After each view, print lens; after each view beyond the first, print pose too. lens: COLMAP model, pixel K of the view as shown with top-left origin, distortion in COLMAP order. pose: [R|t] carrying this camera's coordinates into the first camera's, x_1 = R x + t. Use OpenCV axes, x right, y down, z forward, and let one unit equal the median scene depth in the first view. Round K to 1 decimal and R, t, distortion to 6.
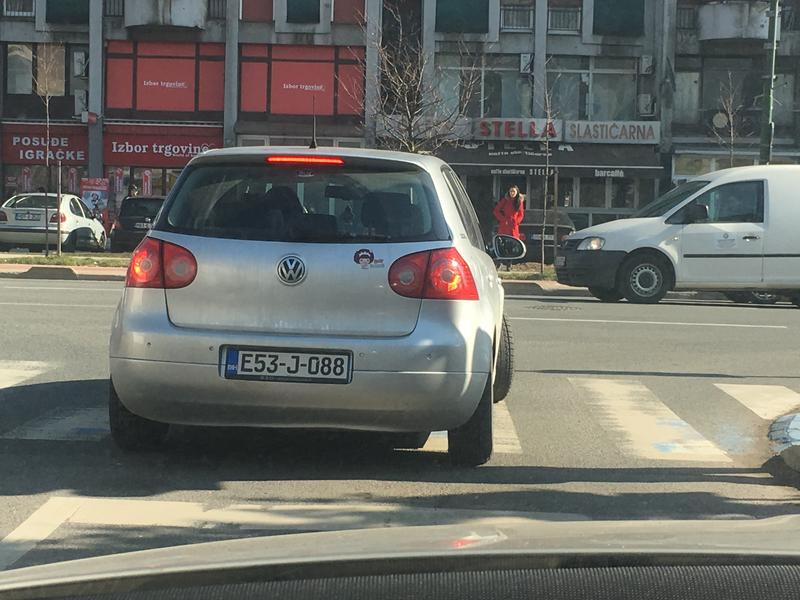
lens RADIAL K [[1879.8, 0, 400.0], [0, 1879.8, 300.0], [0, 0, 1]] dist [0.040217, 0.314778]
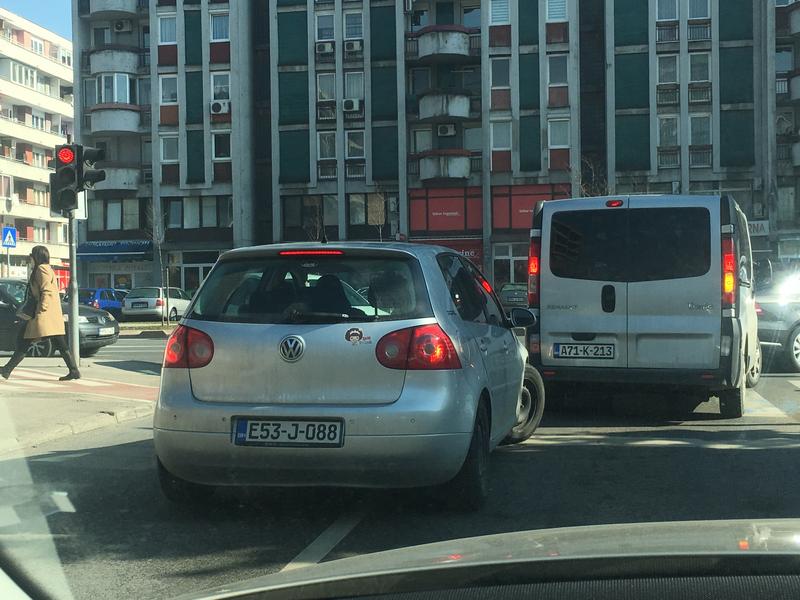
lens RADIAL K [[1180.3, 0, 400.0], [0, 1180.3, 300.0], [0, 0, 1]] dist [0.107929, -0.083820]
pose [[0.985617, -0.040077, -0.164174, 0.128785], [0.033623, 0.998556, -0.041901, -0.013270], [0.165616, 0.035779, 0.985541, 0.297349]]
